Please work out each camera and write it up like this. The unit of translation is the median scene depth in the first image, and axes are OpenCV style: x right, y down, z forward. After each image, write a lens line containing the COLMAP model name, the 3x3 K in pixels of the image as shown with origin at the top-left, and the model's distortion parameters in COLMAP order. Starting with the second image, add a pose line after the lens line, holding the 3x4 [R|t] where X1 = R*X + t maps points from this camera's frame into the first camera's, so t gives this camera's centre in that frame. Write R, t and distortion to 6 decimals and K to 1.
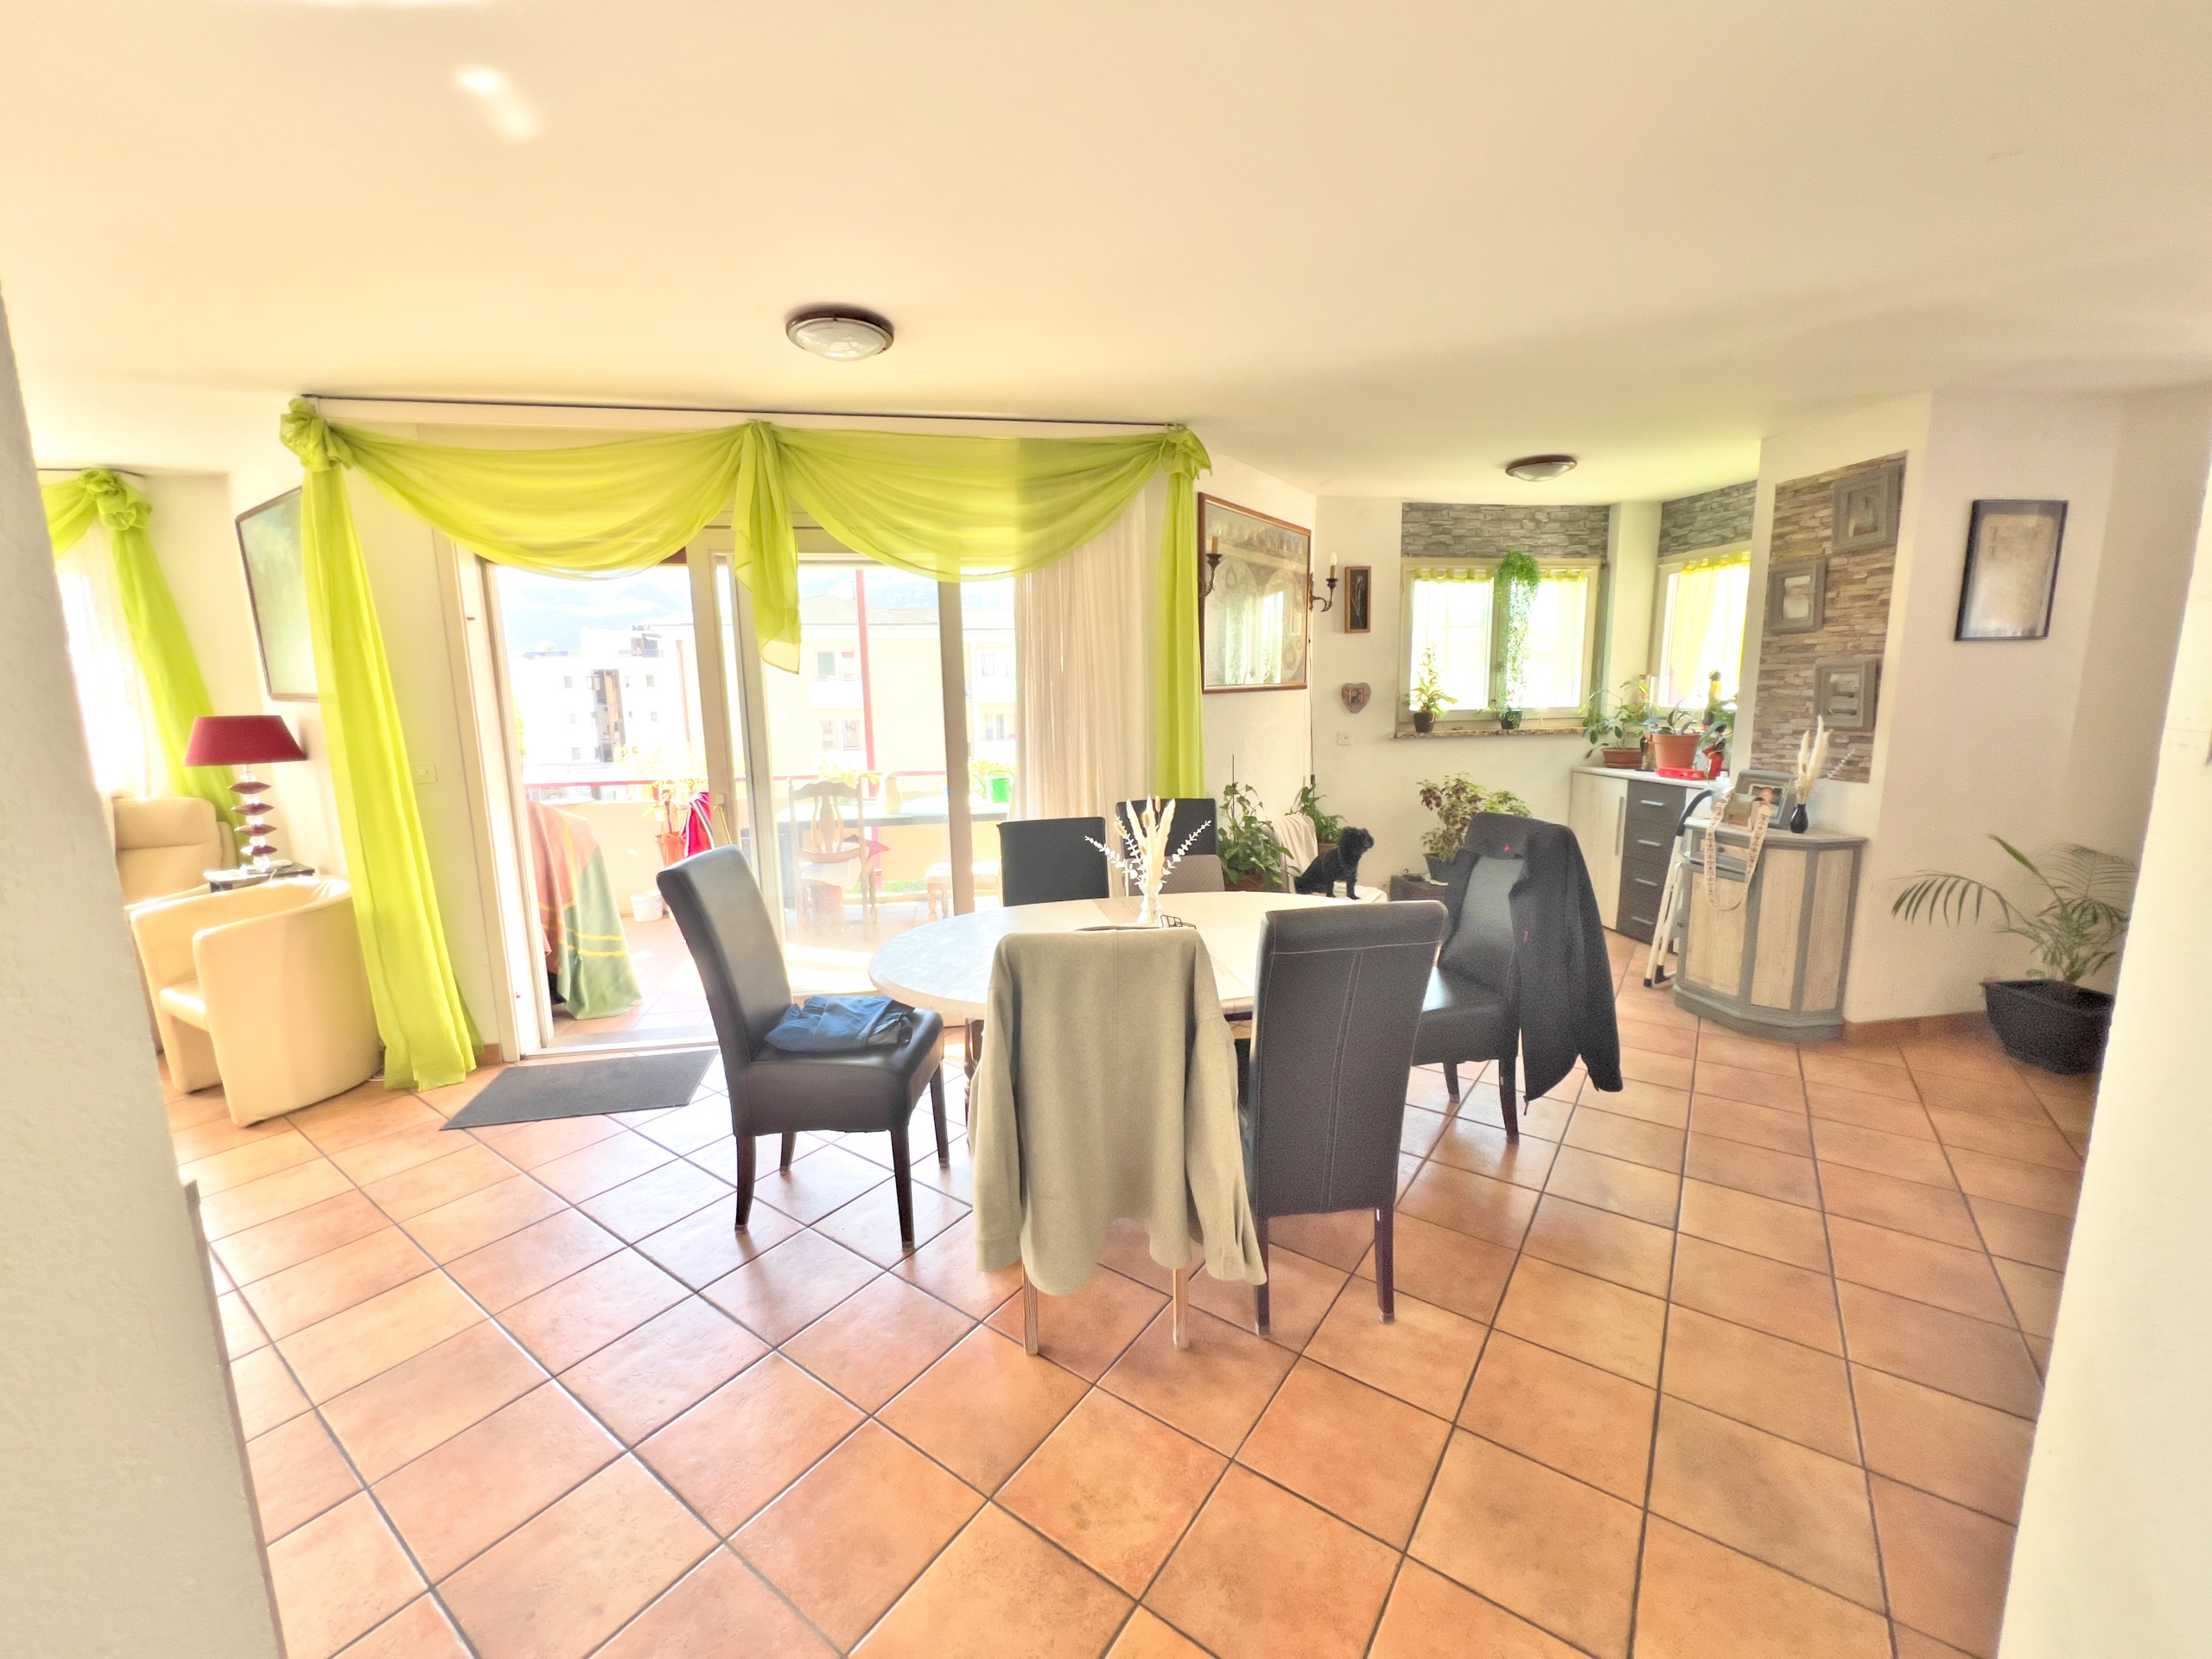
lens RADIAL K [[879.9, 0, 1099.7], [0, 879.9, 826.0], [0, 0, 1]] dist [-0.001531, 0.000211]
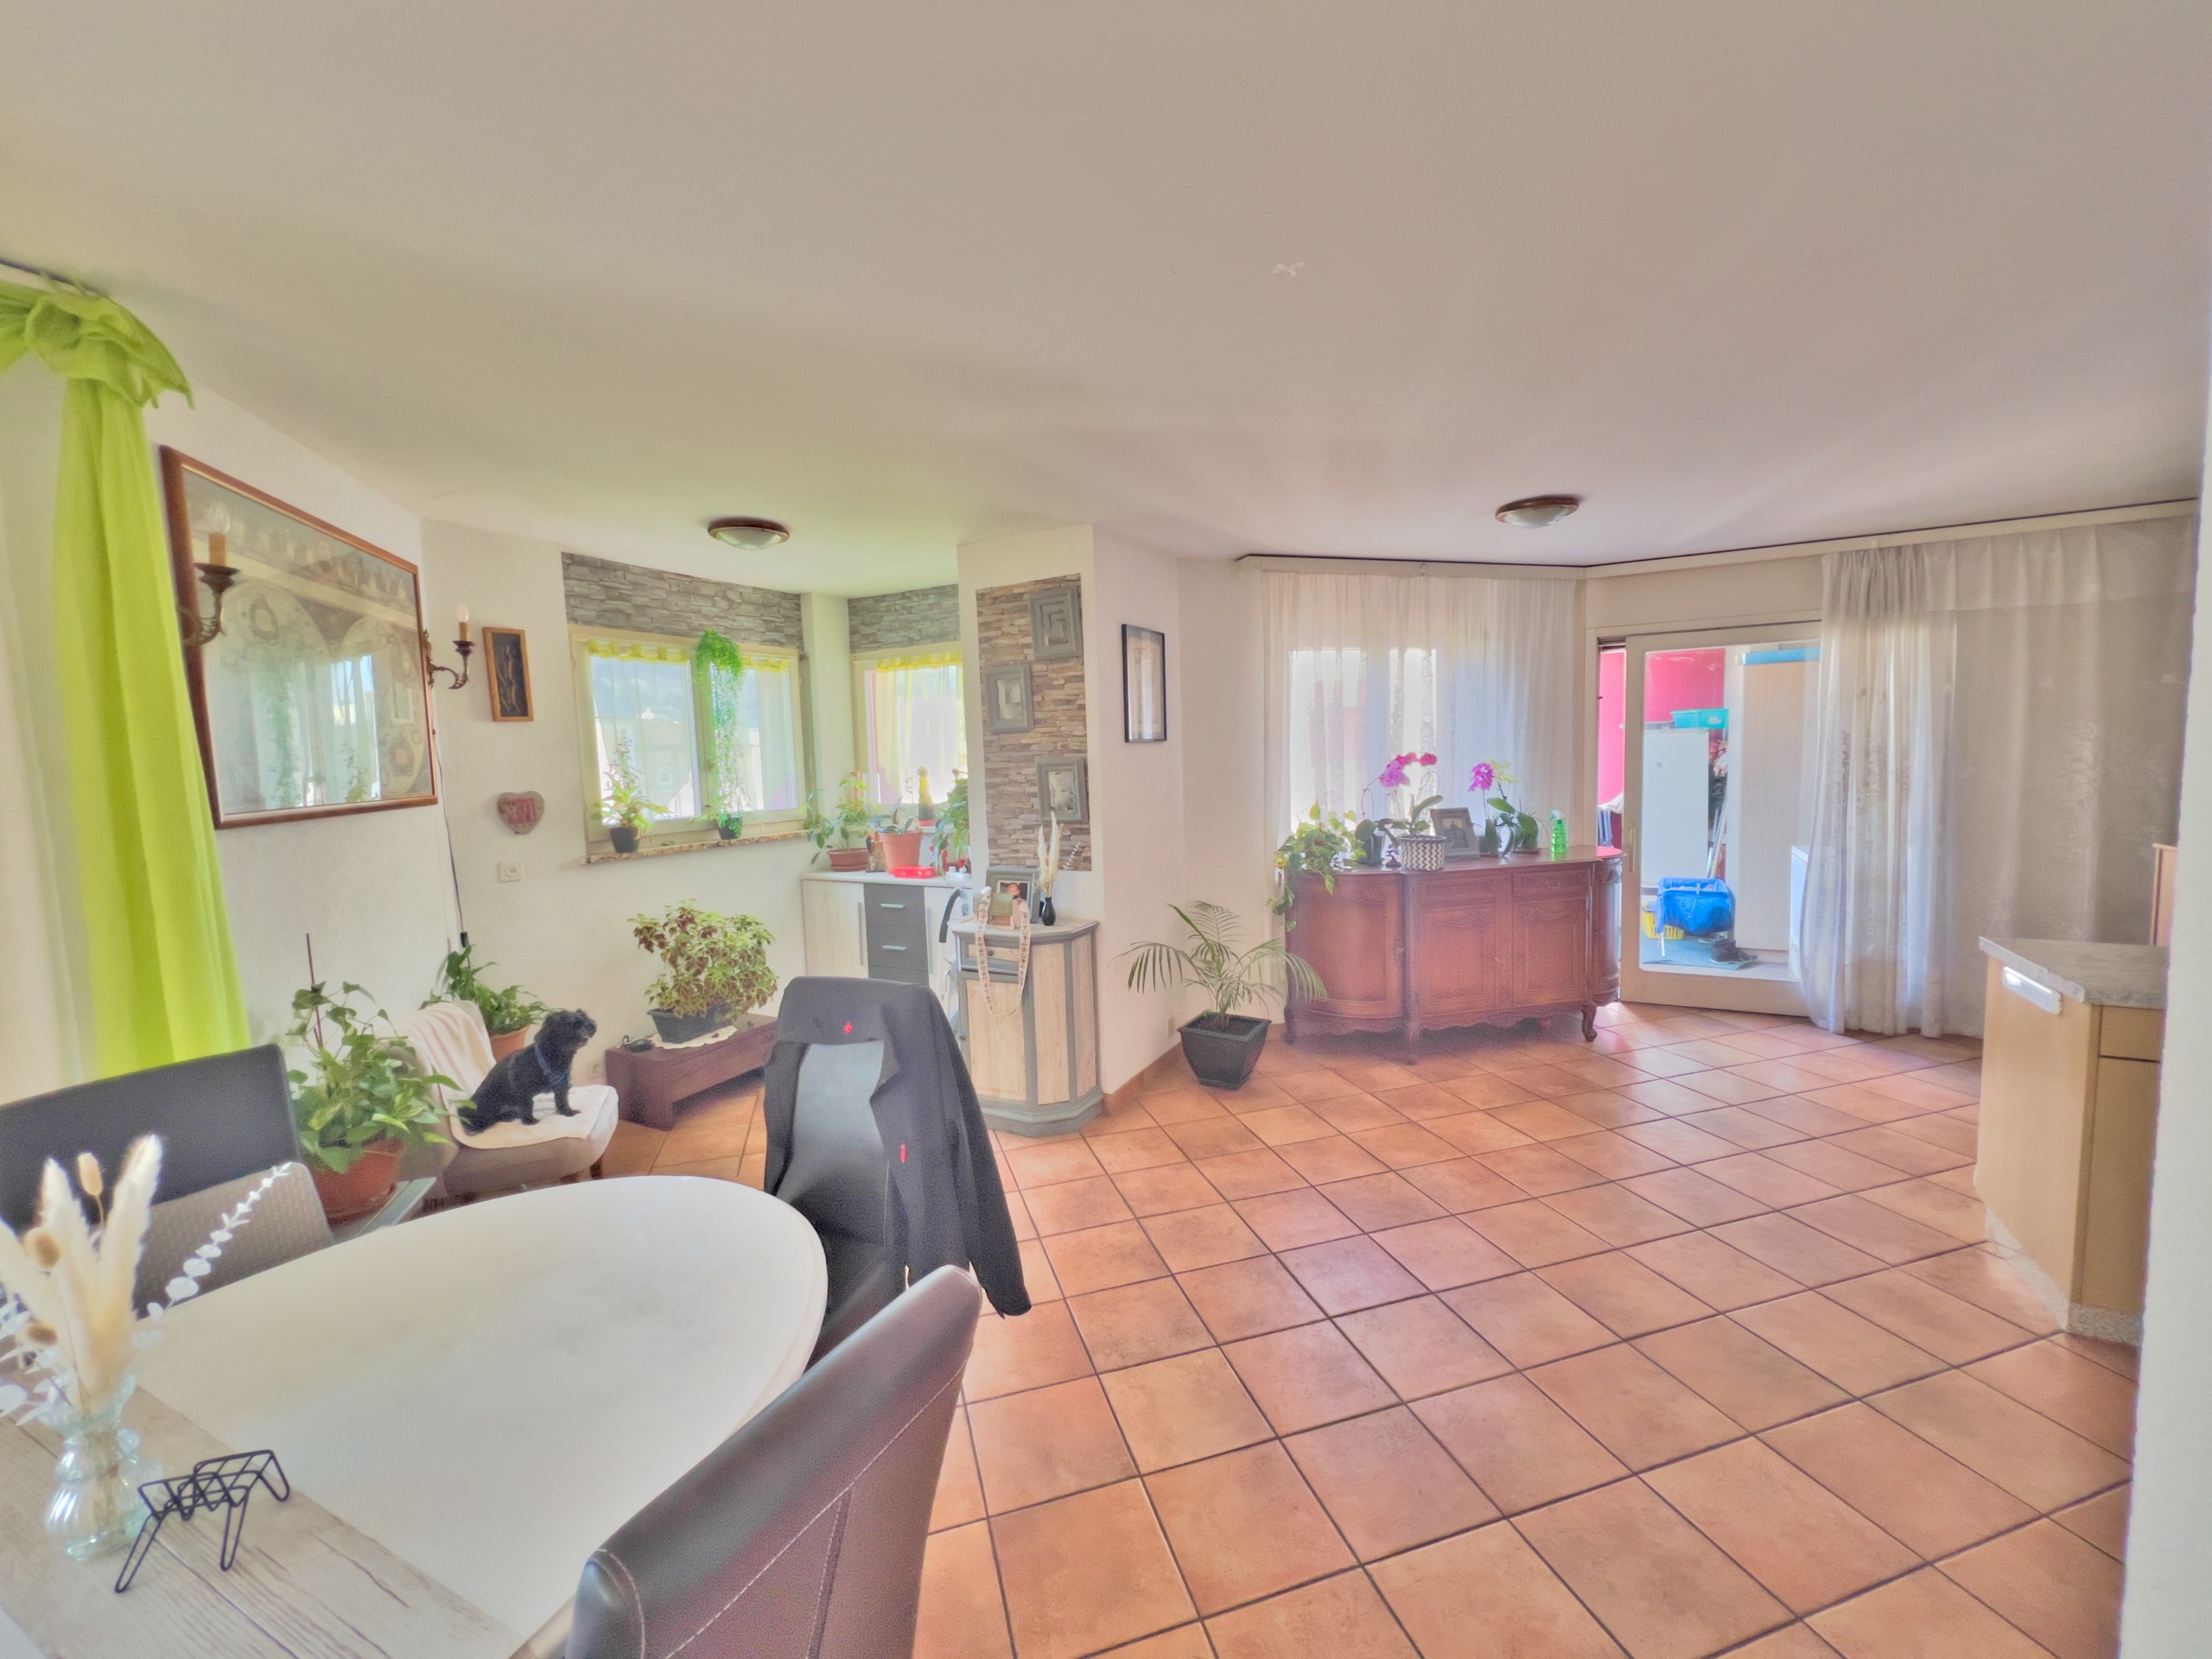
lens RADIAL K [[879.9, 0, 1099.7], [0, 879.9, 826.0], [0, 0, 1]] dist [-0.001531, 0.000211]
pose [[0.613794, -0.067535, 0.786572, 0.024557], [0.147441, 0.988610, -0.030172, -0.051012], [-0.775576, 0.134493, 0.616761, 0.233813]]
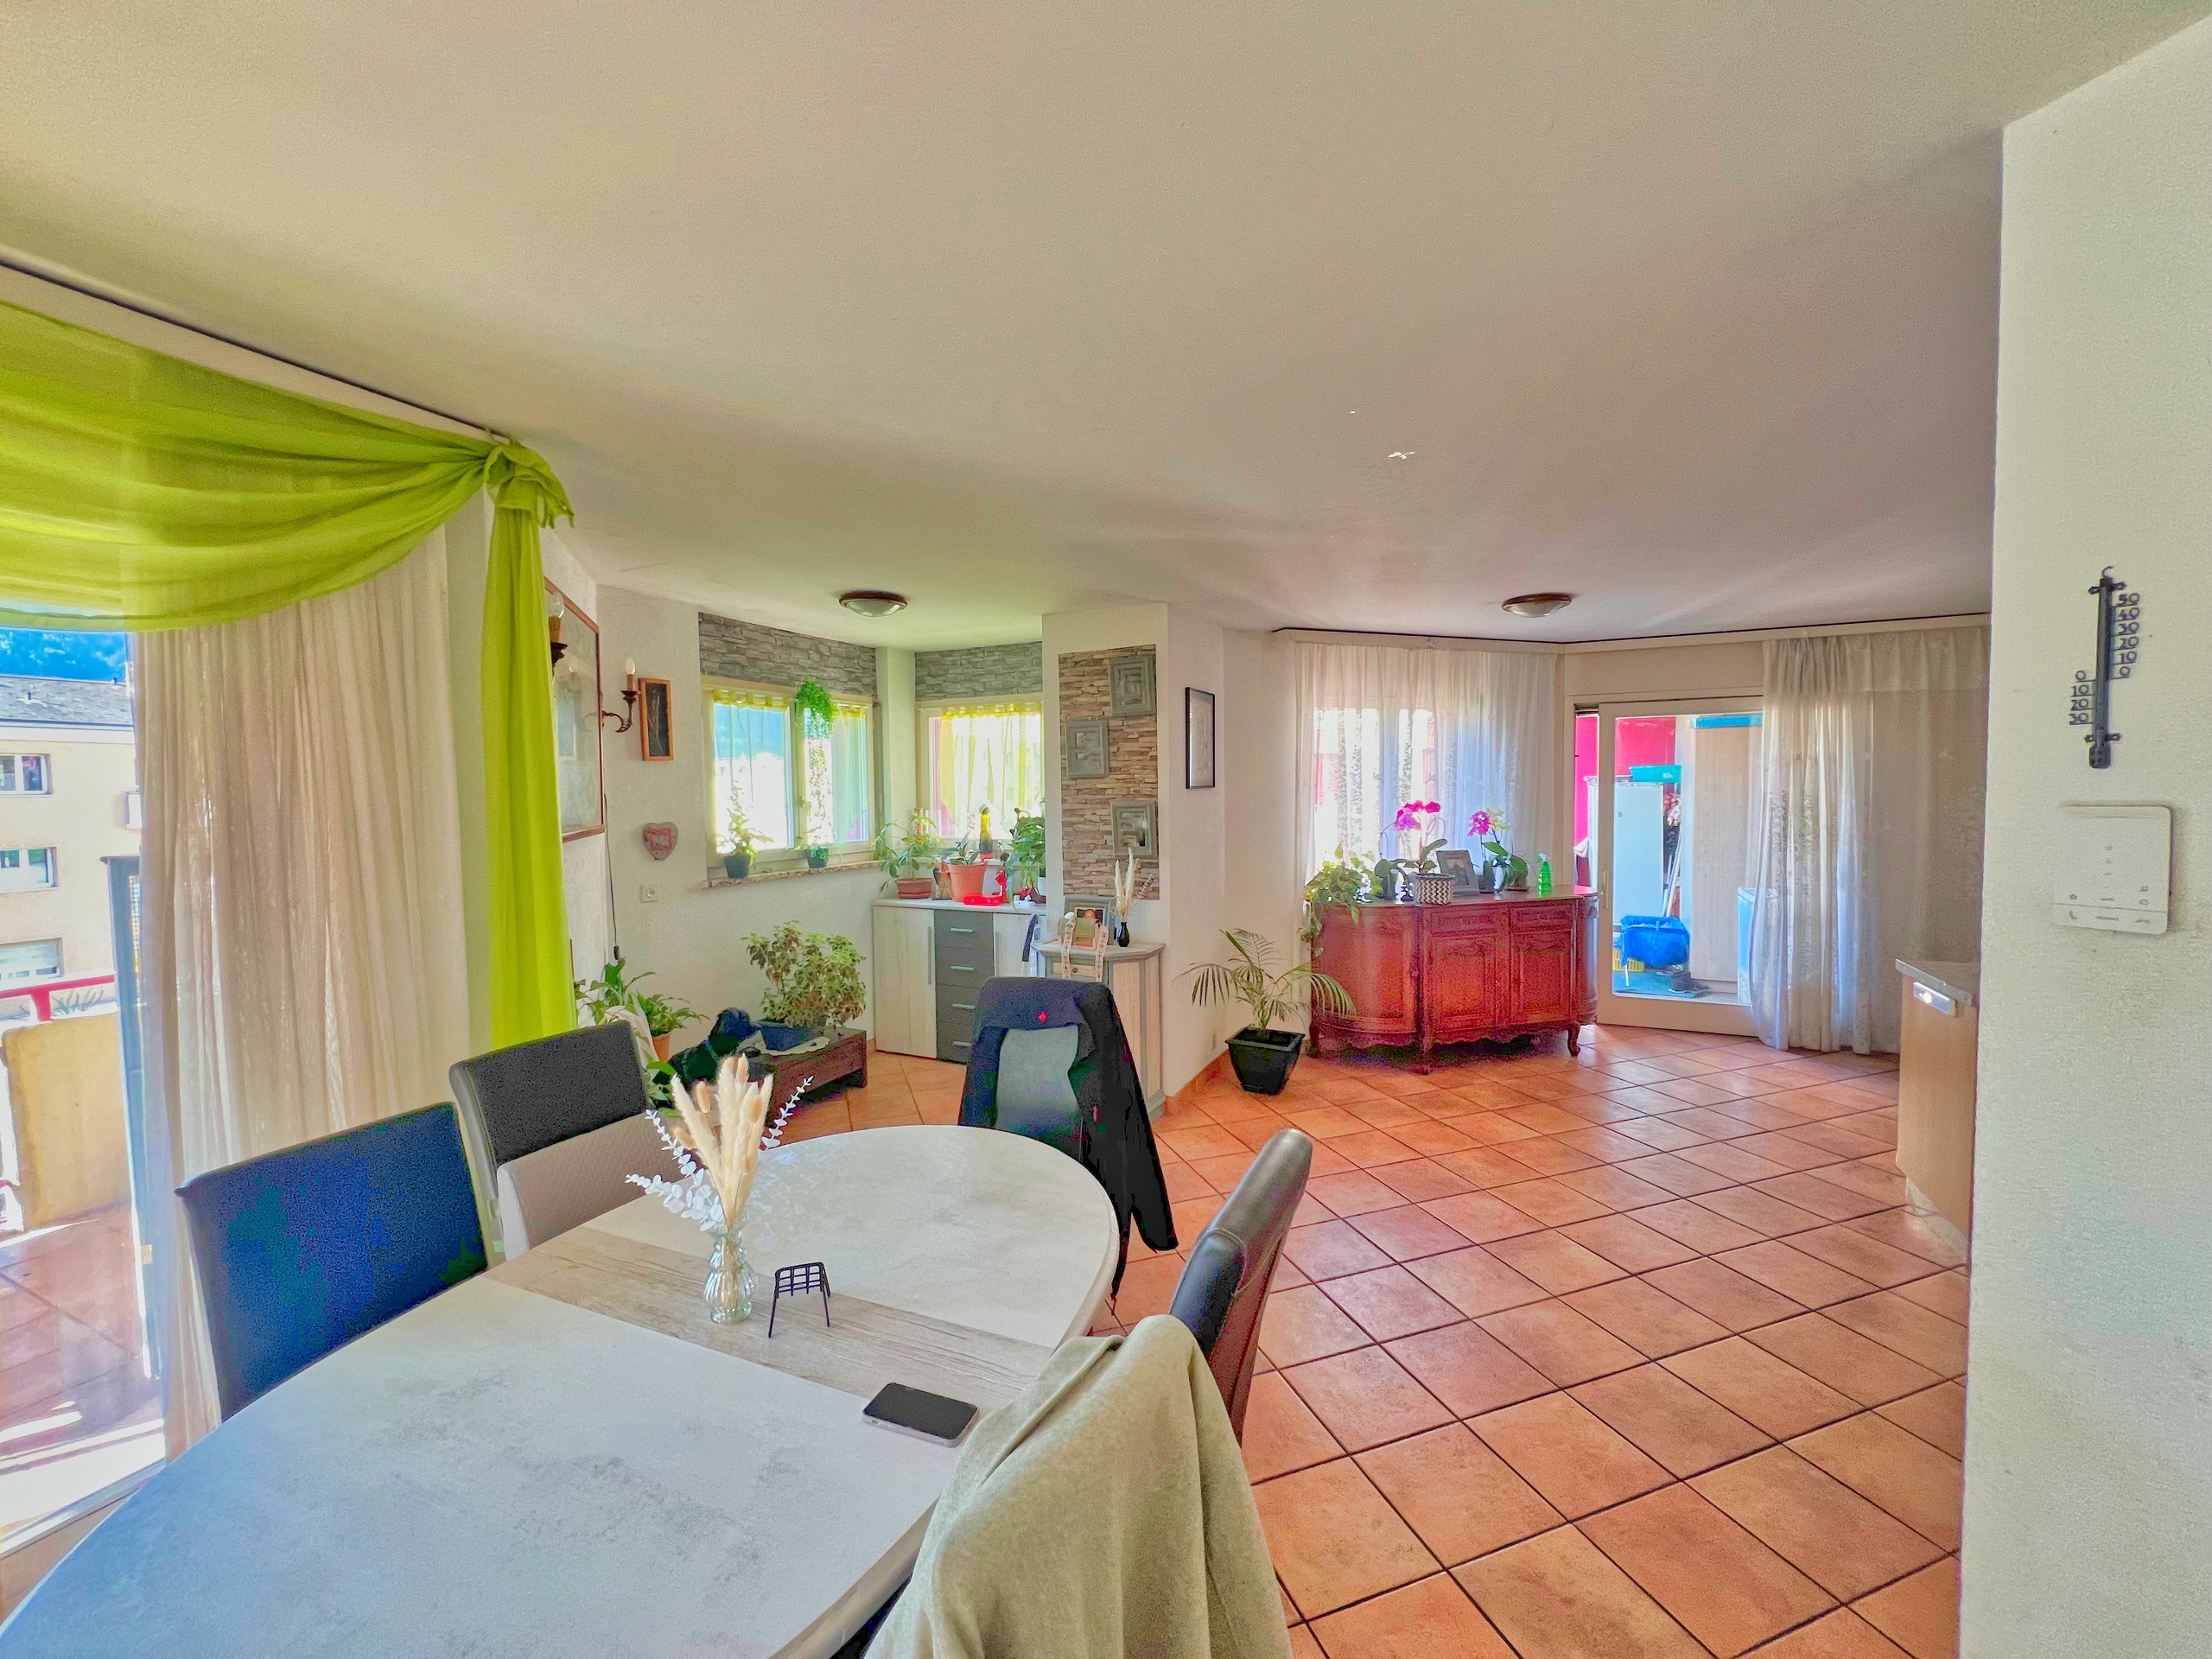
lens RADIAL K [[879.9, 0, 1099.7], [0, 879.9, 826.0], [0, 0, 1]] dist [-0.001531, 0.000211]
pose [[0.574881, -0.024347, 0.817875, -0.139893], [0.133563, 0.988943, -0.064442, -0.061181], [-0.807263, 0.146284, 0.571776, 0.250987]]
